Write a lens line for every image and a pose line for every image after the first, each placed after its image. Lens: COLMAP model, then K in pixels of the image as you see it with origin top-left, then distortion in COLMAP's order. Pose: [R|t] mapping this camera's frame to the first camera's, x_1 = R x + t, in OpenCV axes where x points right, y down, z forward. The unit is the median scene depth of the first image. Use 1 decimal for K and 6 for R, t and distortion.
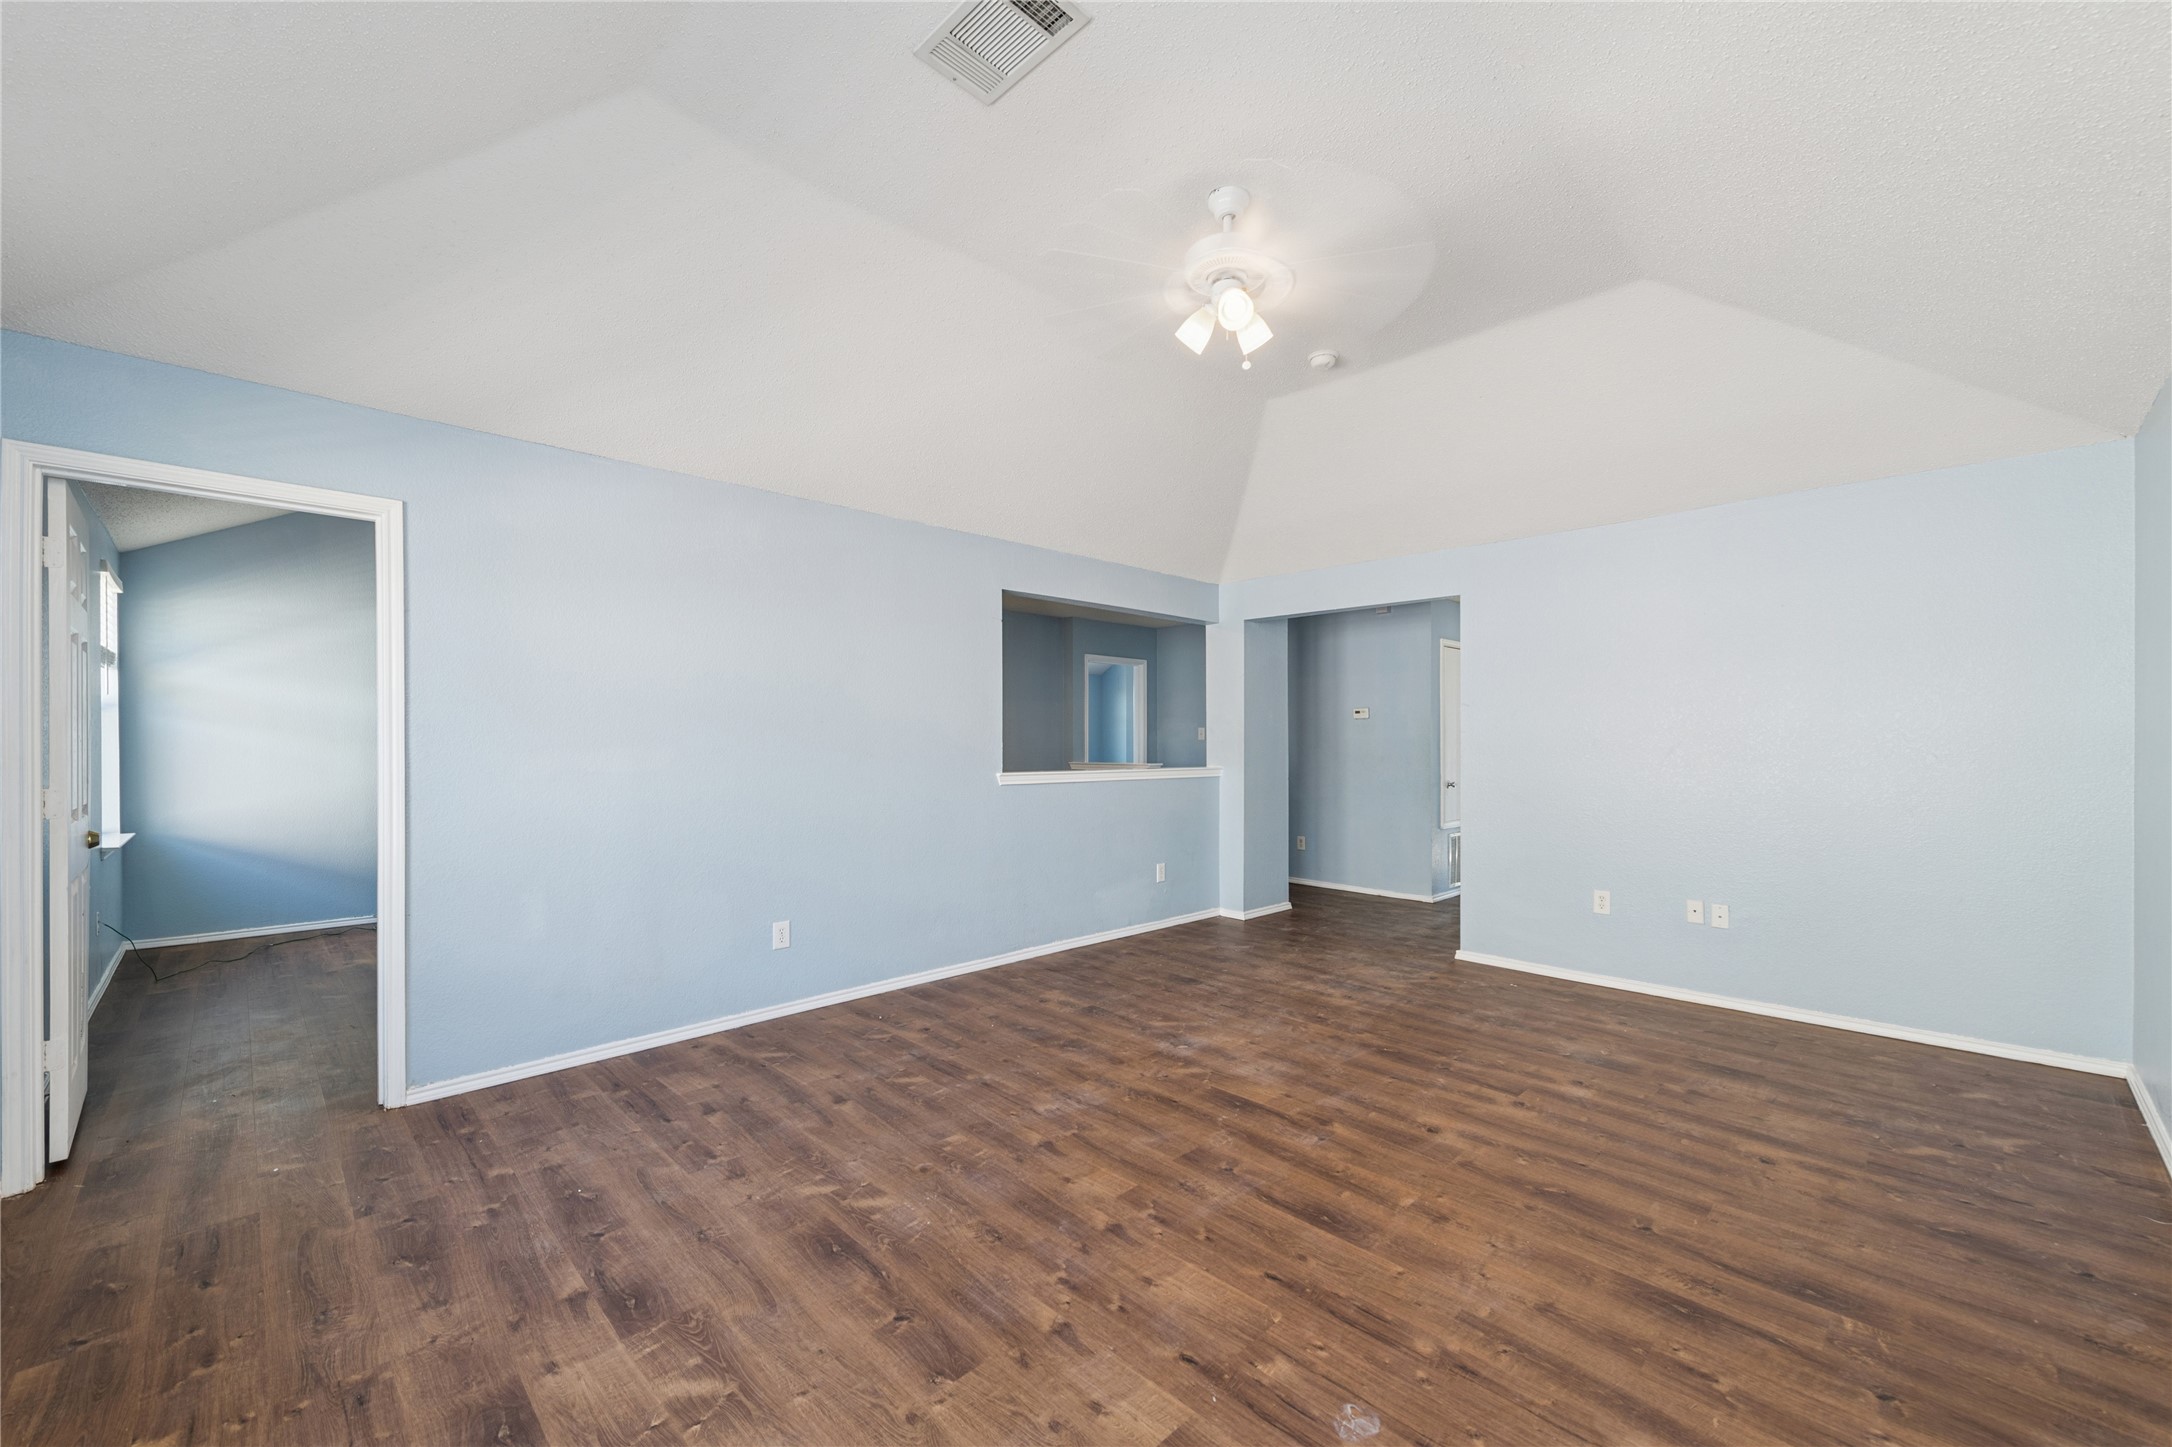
lens RADIAL K [[853.6, 0, 1086.9], [0, 853.6, 741.9], [0, 0, 1]] dist [0.009400, -0.002875]
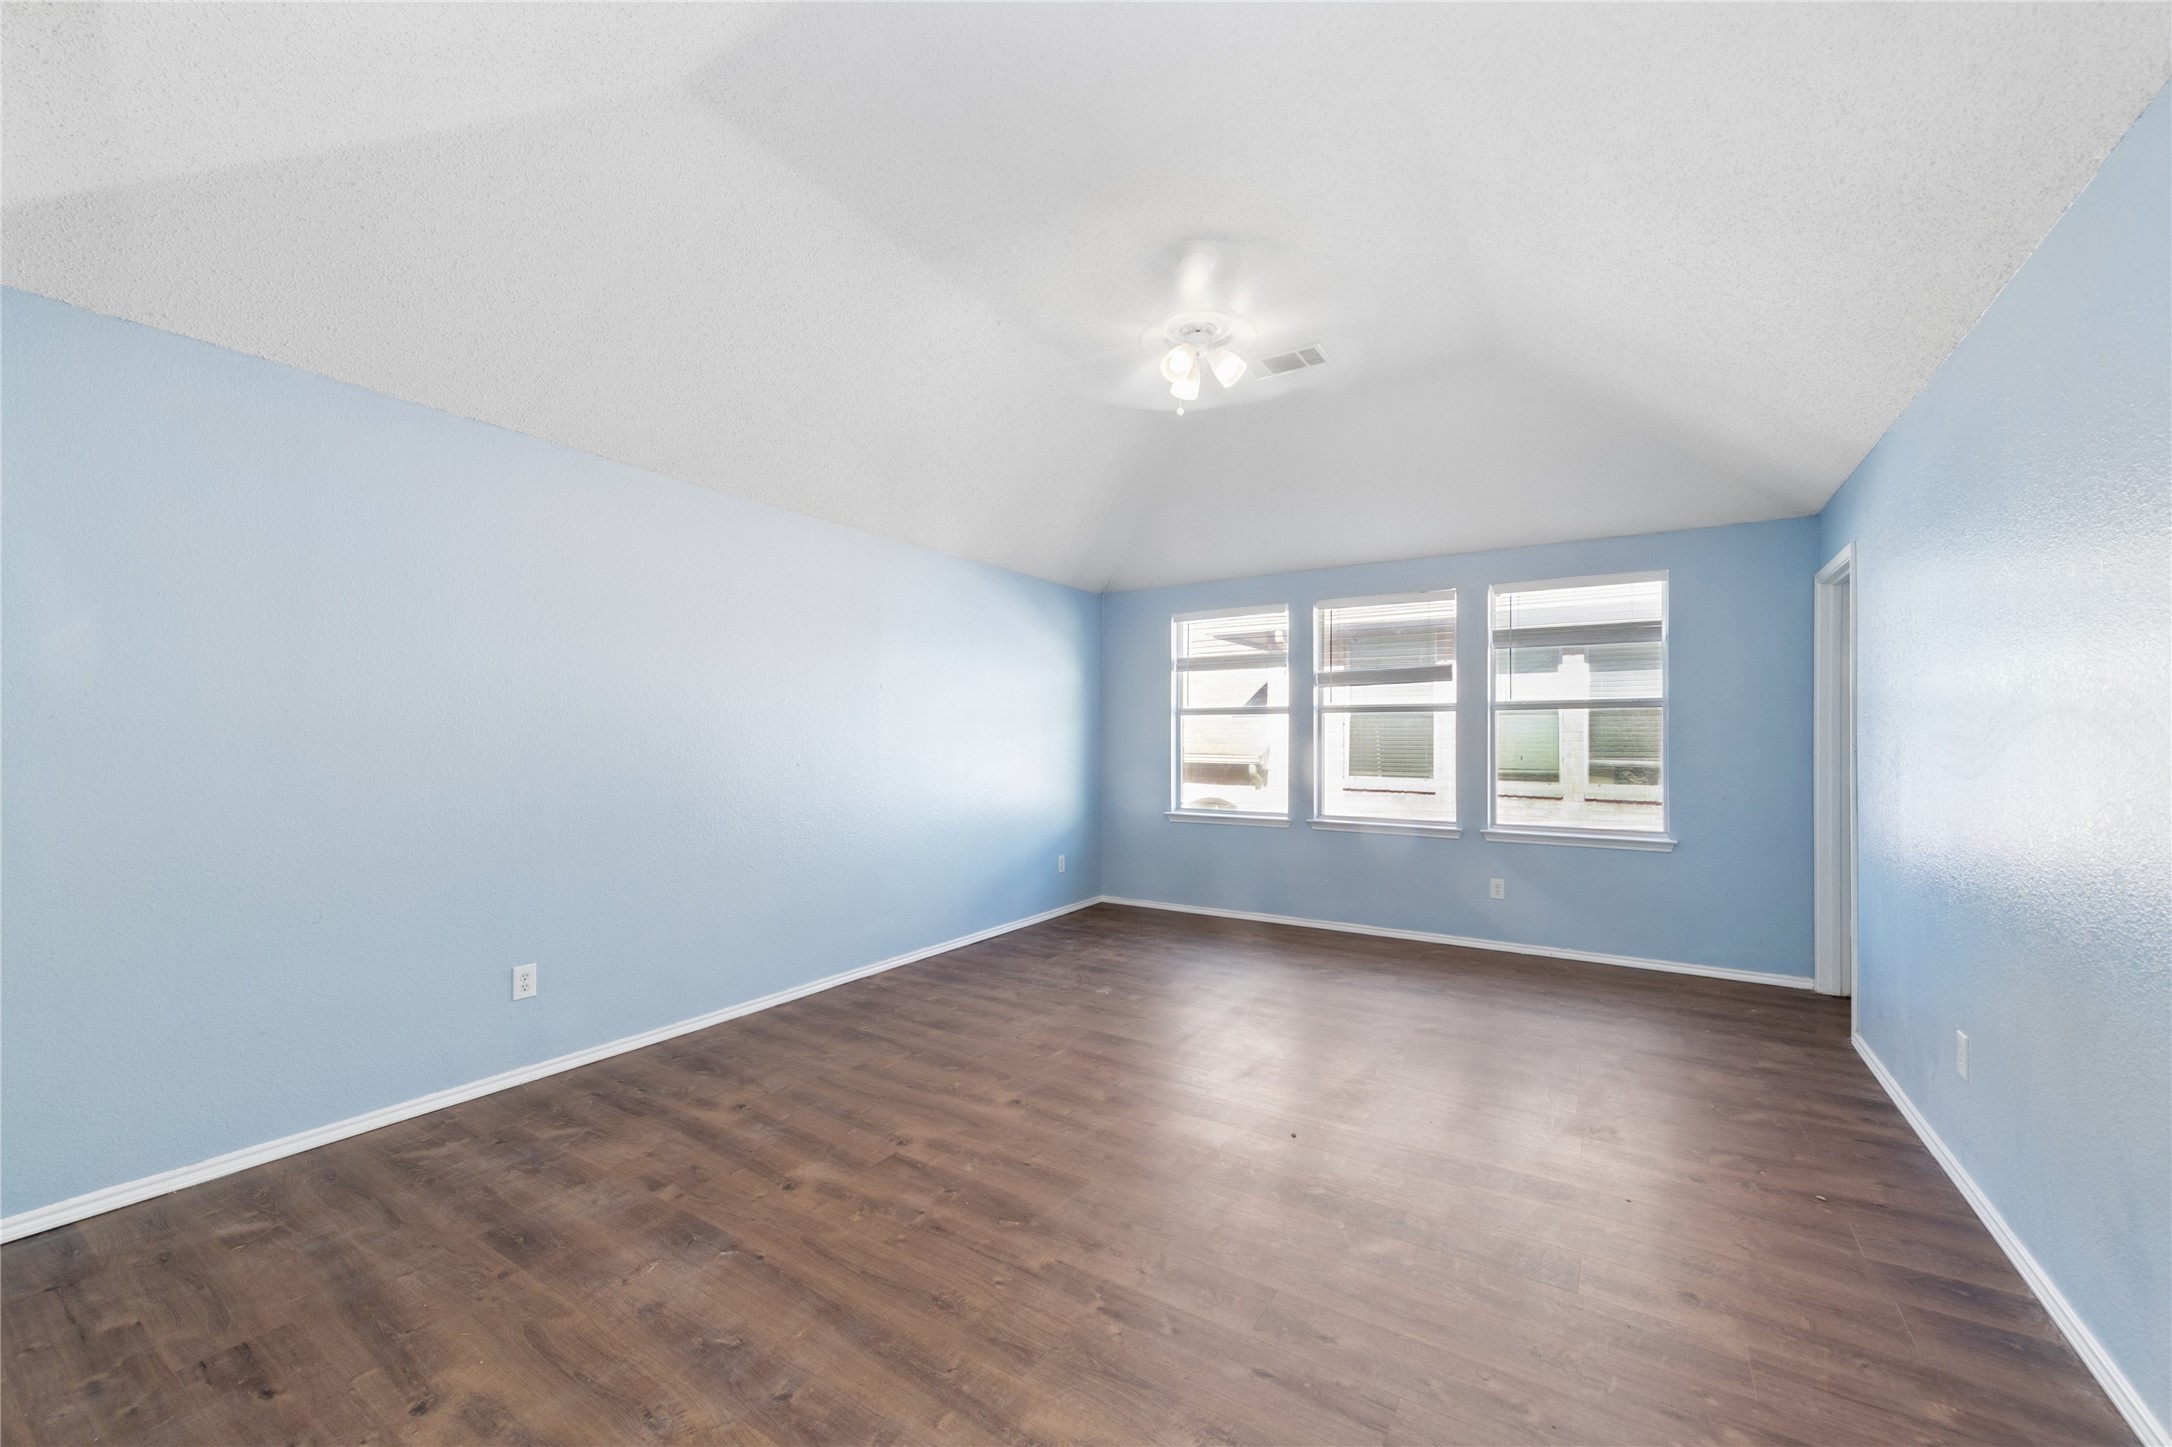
lens RADIAL K [[853.6, 0, 1084.8], [0, 853.6, 734.6], [0, 0, 1]] dist [0.009400, -0.002875]
pose [[-0.973797, -0.004169, -0.227383, 0.550163], [-0.002365, 0.999964, -0.008207, 0.002057], [0.227409, -0.007454, -0.973771, 2.011896]]
